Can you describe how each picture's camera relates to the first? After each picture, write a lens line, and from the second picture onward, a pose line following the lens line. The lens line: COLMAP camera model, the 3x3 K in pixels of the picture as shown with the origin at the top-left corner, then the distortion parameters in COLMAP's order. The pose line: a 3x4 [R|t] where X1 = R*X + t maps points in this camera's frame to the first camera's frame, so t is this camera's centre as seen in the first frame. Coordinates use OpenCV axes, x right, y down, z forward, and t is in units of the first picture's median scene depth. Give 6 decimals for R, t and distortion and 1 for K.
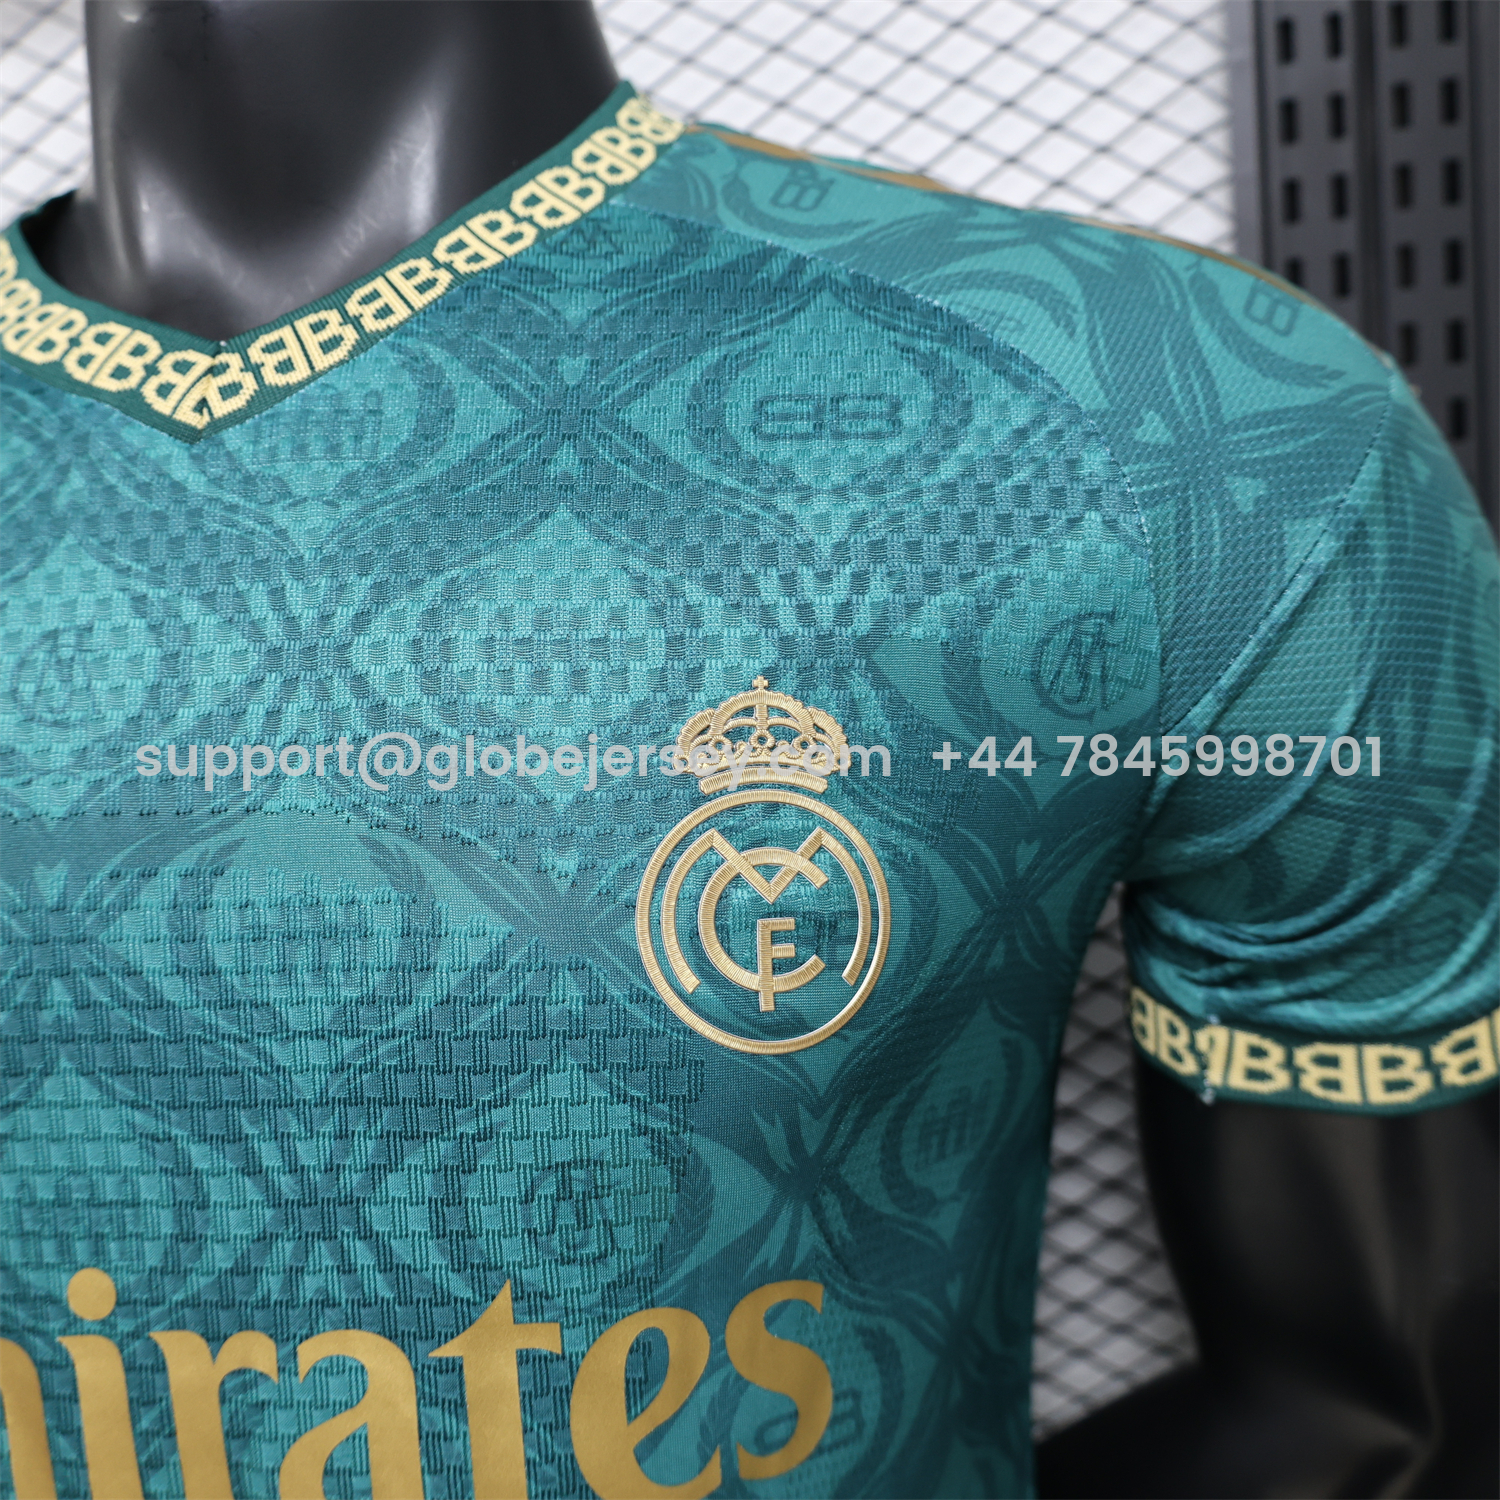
lens RADIAL K [[1390.4, 0, 750.0], [0, 1390.4, 750.0], [0, 0, 1]] dist [-0.011024, 0.011700]
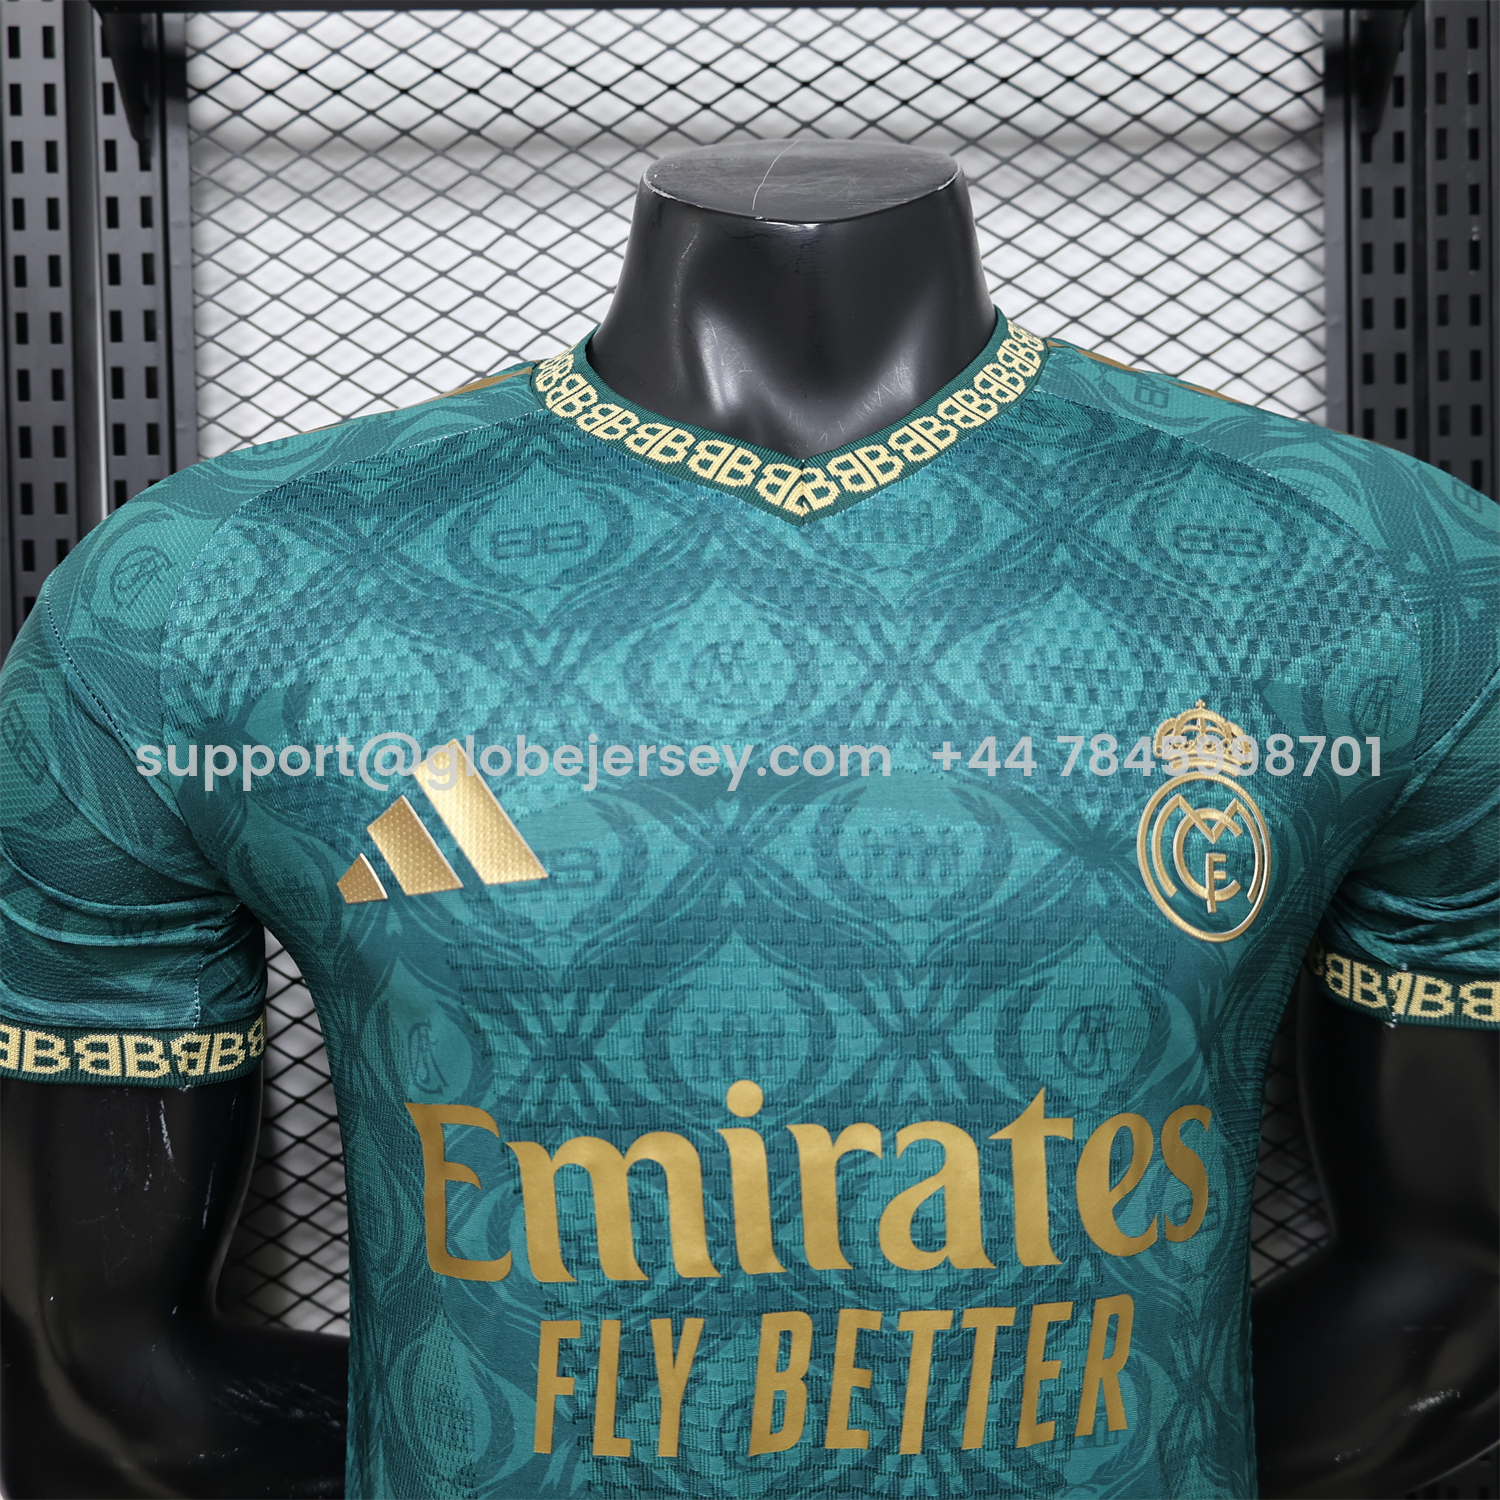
lens RADIAL K [[1380.6, 0, 750.0], [0, 1380.6, 750.0], [0, 0, 1]] dist [-0.009999, -0.010183]
pose [[0.990491, 0.056683, 0.125357, -0.667221], [-0.044730, 0.994357, -0.096190, 0.169504], [-0.130102, 0.089668, 0.987438, -0.444699]]
